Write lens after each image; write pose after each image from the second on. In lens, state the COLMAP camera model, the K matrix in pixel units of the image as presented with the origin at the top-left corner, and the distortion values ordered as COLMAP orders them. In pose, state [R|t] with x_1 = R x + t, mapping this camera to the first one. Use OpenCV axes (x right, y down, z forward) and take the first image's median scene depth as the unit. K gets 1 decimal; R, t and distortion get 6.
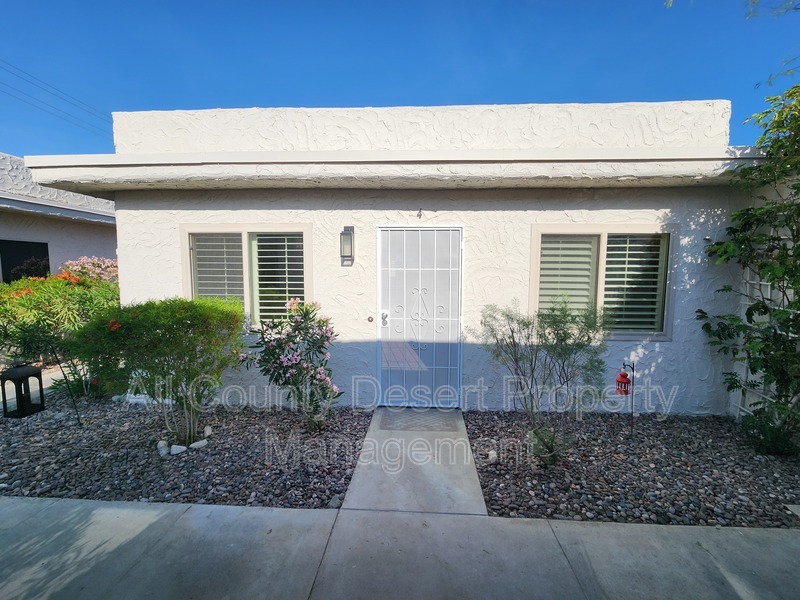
lens RADIAL K [[329.0, 0, 400.1], [0, 329.0, 295.6], [0, 0, 1]] dist [0.002442, 0.000017]
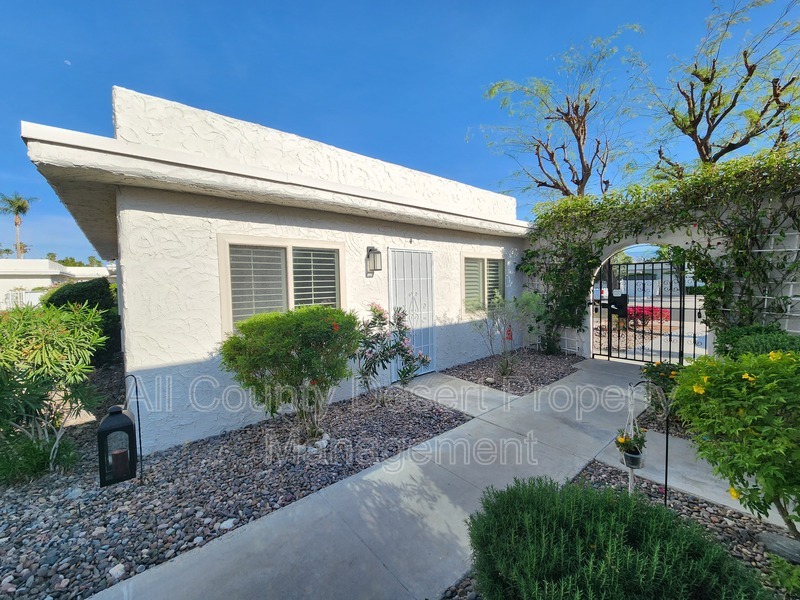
lens RADIAL K [[329.0, 0, 400.1], [0, 329.0, 295.6], [0, 0, 1]] dist [0.002442, 0.000017]
pose [[0.726049, -0.048072, 0.685961, -0.993765], [0.076520, 0.997006, -0.011122, 0.004441], [-0.683372, 0.060565, 0.727553, -0.006621]]
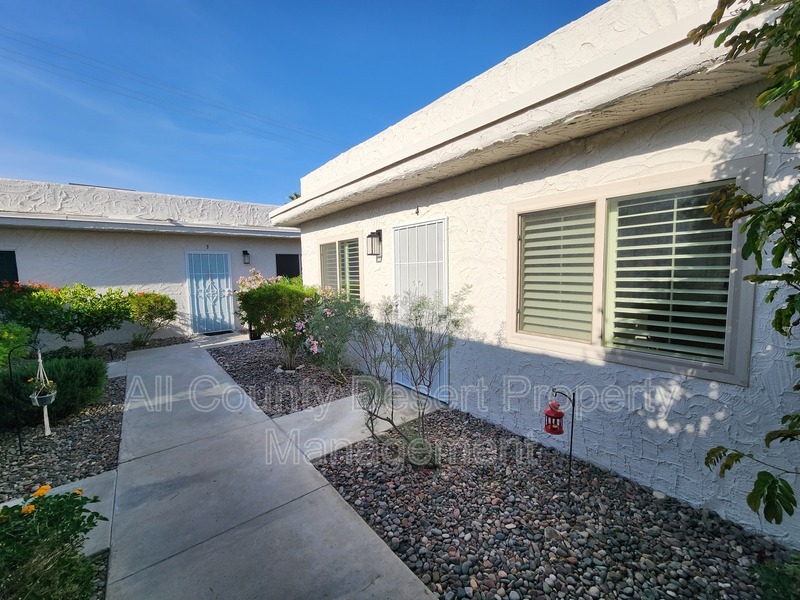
lens RADIAL K [[325.0, 0, 399.7], [0, 325.0, 294.7], [0, 0, 1]] dist [0.006093, 0.000115]
pose [[0.671286, 0.038056, -0.740221, 0.828406], [-0.035255, 0.999190, 0.019399, 0.005573], [0.740360, 0.013074, 0.672084, 0.251783]]
